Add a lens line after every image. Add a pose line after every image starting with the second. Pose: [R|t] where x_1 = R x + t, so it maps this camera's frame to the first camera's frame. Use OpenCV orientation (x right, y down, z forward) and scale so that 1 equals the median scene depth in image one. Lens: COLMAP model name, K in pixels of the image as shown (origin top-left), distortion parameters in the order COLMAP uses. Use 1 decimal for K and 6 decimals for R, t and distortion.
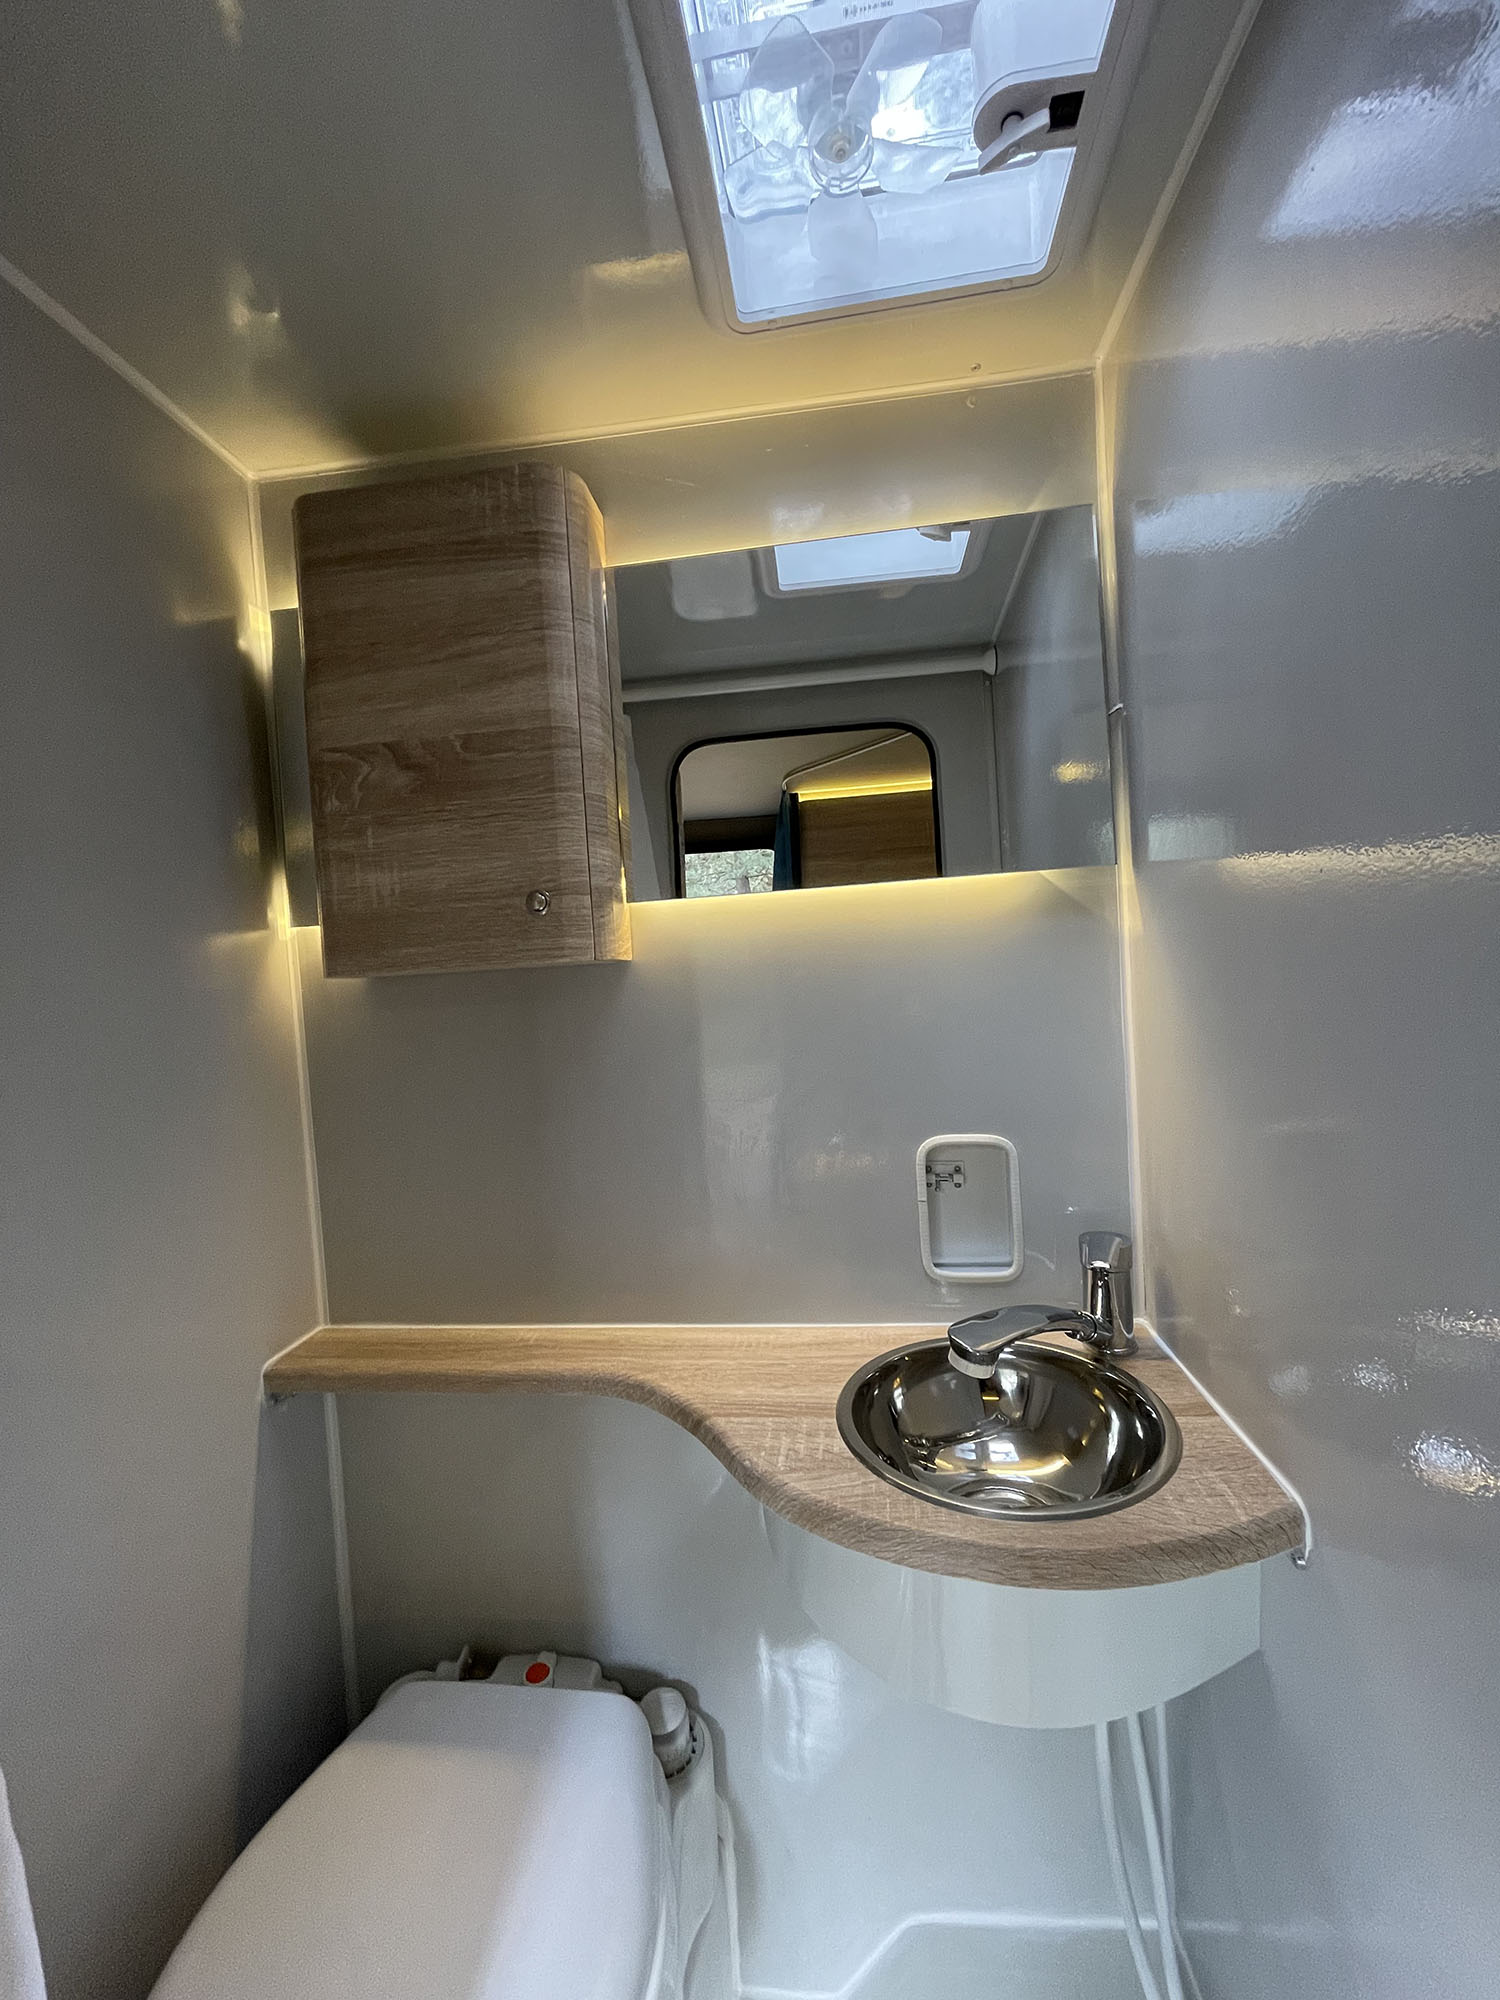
lens RADIAL K [[804.7, 0, 751.7], [0, 804.7, 996.3], [0, 0, 1]] dist [-0.004371, -0.000023]
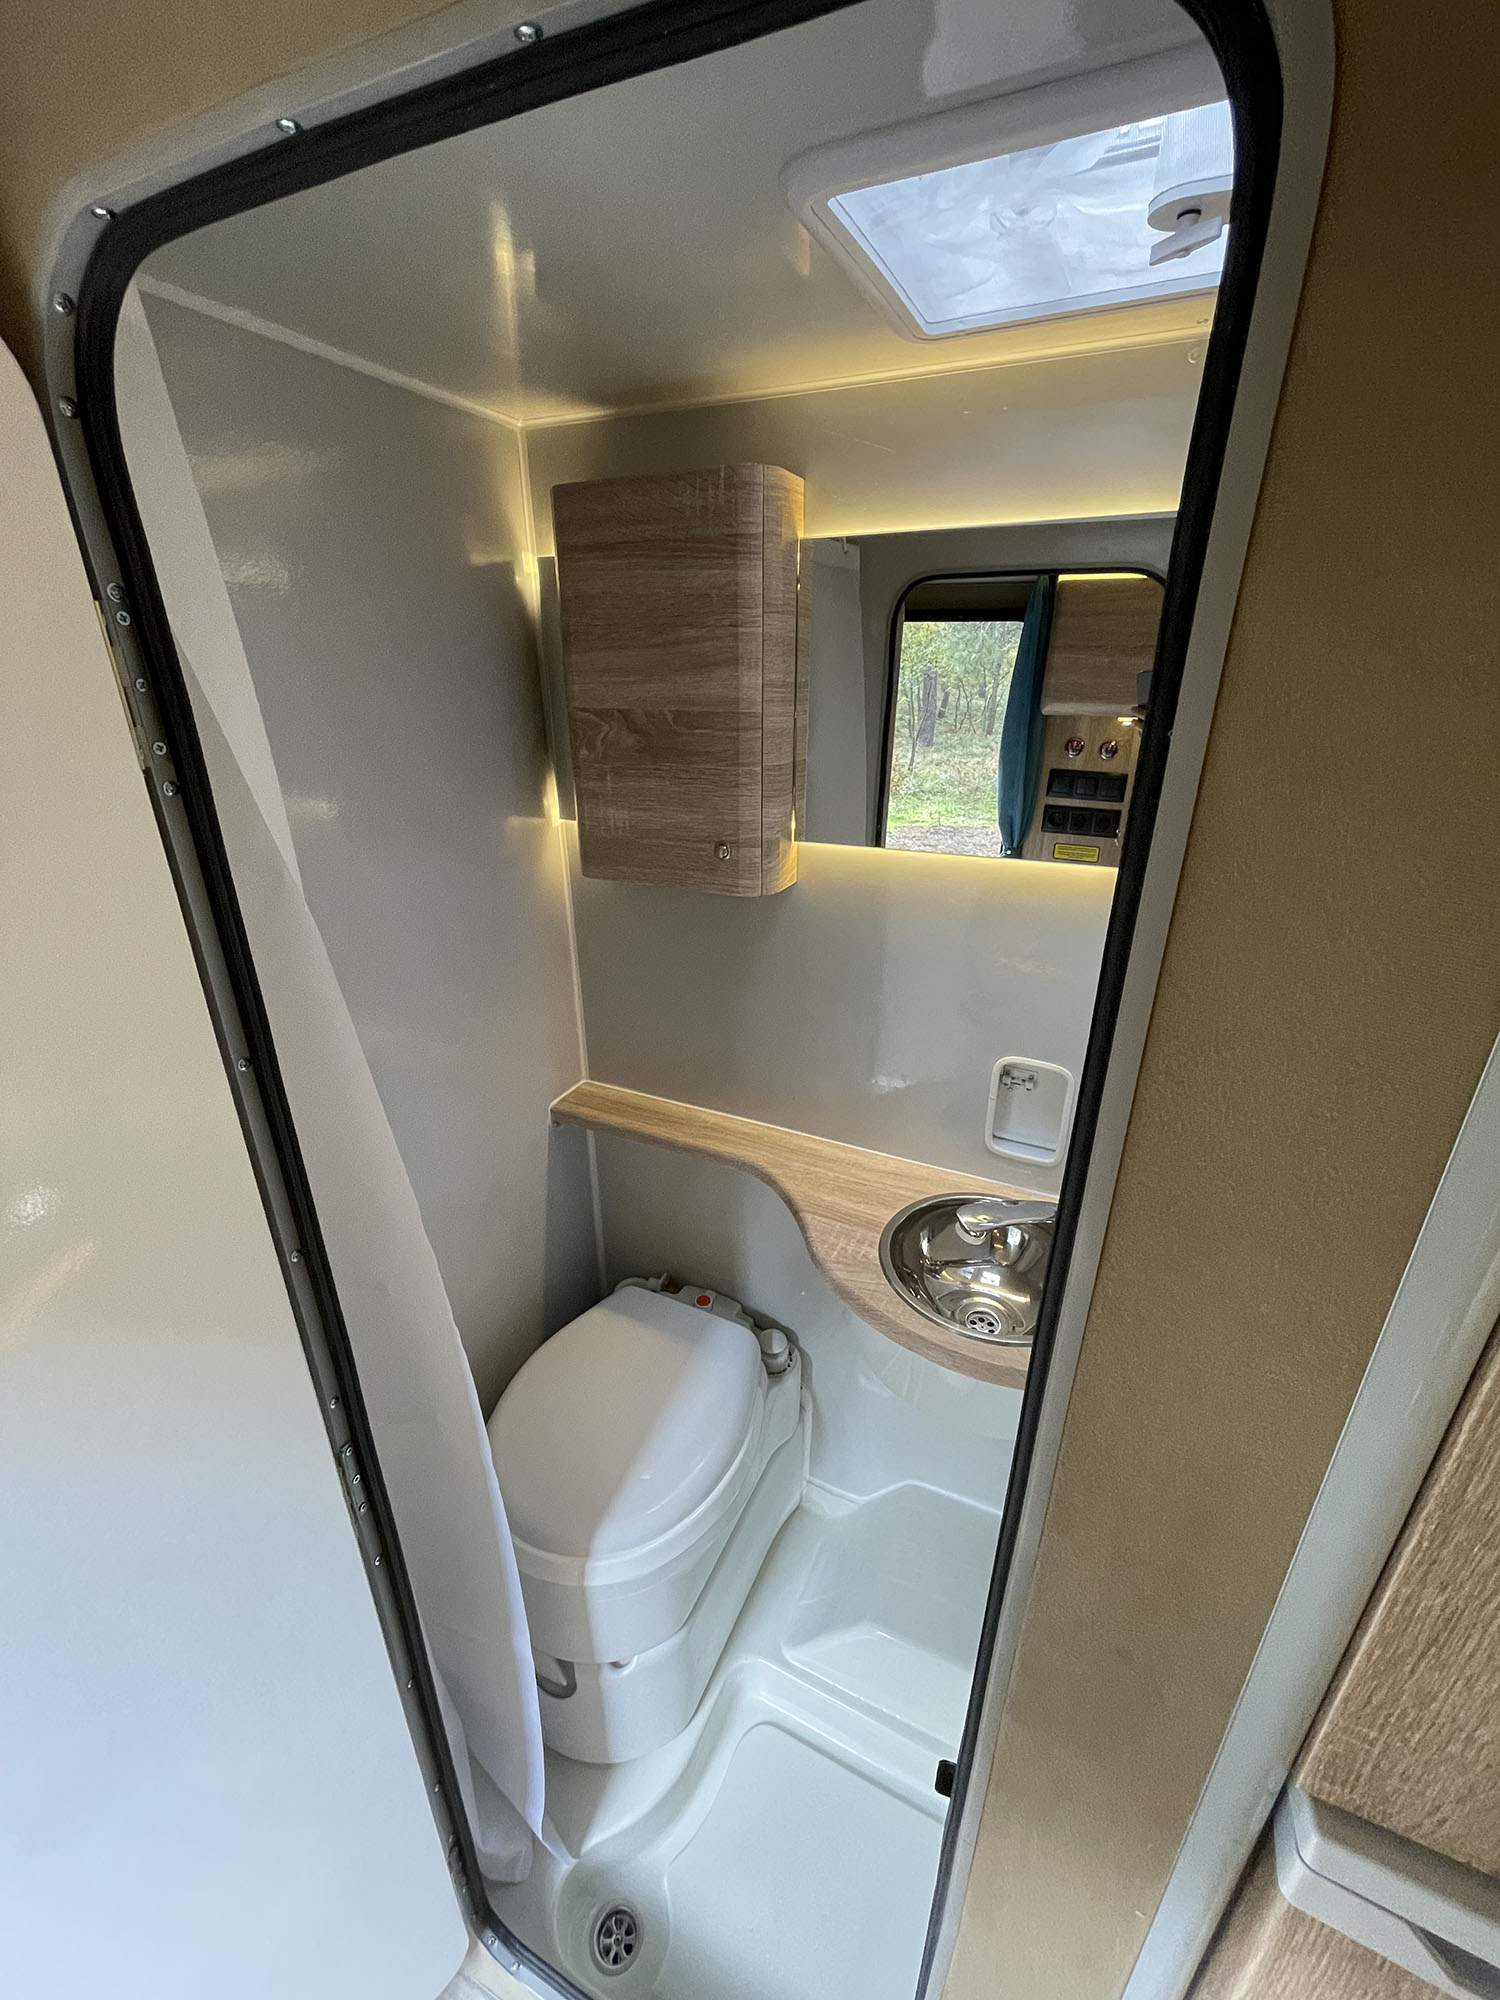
lens RADIAL K [[804.7, 0, 748.4], [0, 804.7, 1005.9], [0, 0, 1]] dist [-0.004371, -0.000023]
pose [[0.947573, 0.175013, -0.267349, 0.162767], [-0.062924, 0.922489, 0.380861, -0.363118], [0.313282, -0.344071, 0.885138, -0.232573]]
